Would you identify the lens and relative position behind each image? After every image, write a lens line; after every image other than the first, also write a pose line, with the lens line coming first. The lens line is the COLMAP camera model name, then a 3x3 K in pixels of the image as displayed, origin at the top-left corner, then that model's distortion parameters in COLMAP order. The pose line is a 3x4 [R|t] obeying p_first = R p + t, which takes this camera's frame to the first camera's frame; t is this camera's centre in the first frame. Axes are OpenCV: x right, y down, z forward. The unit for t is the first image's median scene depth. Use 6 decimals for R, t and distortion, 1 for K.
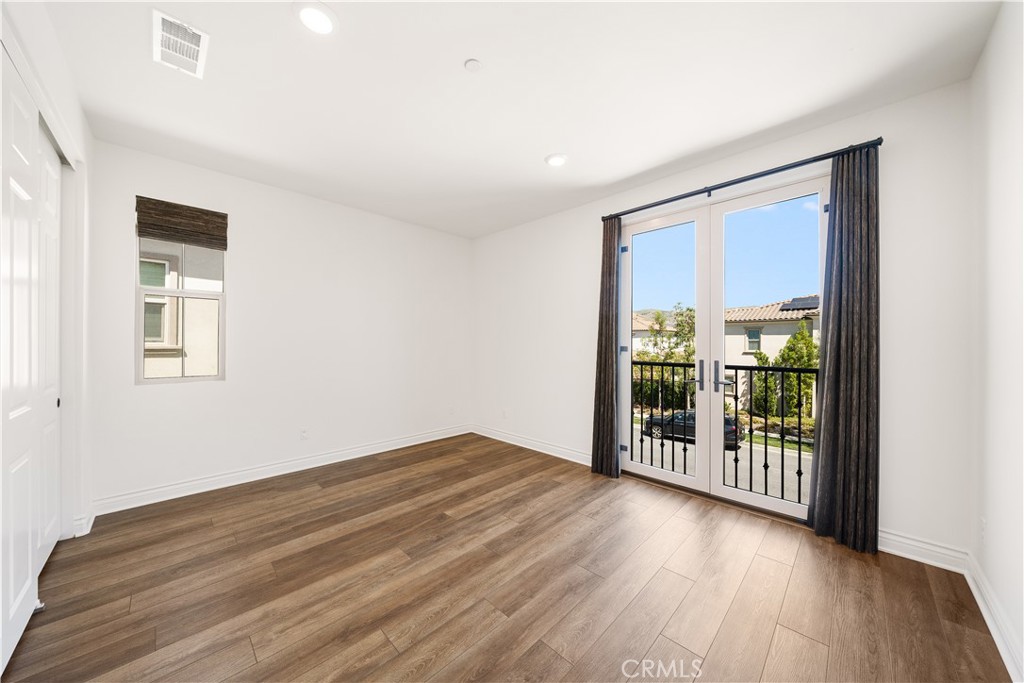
lens RADIAL K [[348.9, 0, 511.3], [0, 348.9, 343.1], [0, 0, 1]] dist [-0.007299, -0.000448]
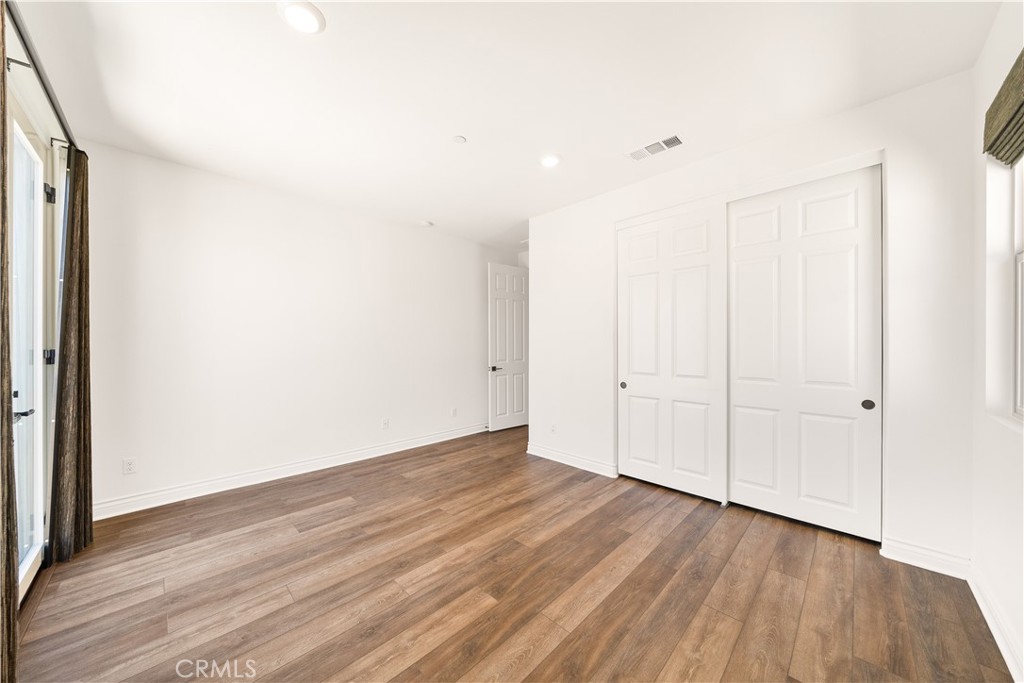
lens RADIAL K [[348.9, 0, 513.0], [0, 348.9, 343.6], [0, 0, 1]] dist [-0.007299, -0.000448]
pose [[-0.999981, -0.001866, -0.005883, -0.245958], [-0.001857, 0.999997, -0.001580, -0.001707], [0.005886, -0.001569, -0.999981, 1.867576]]
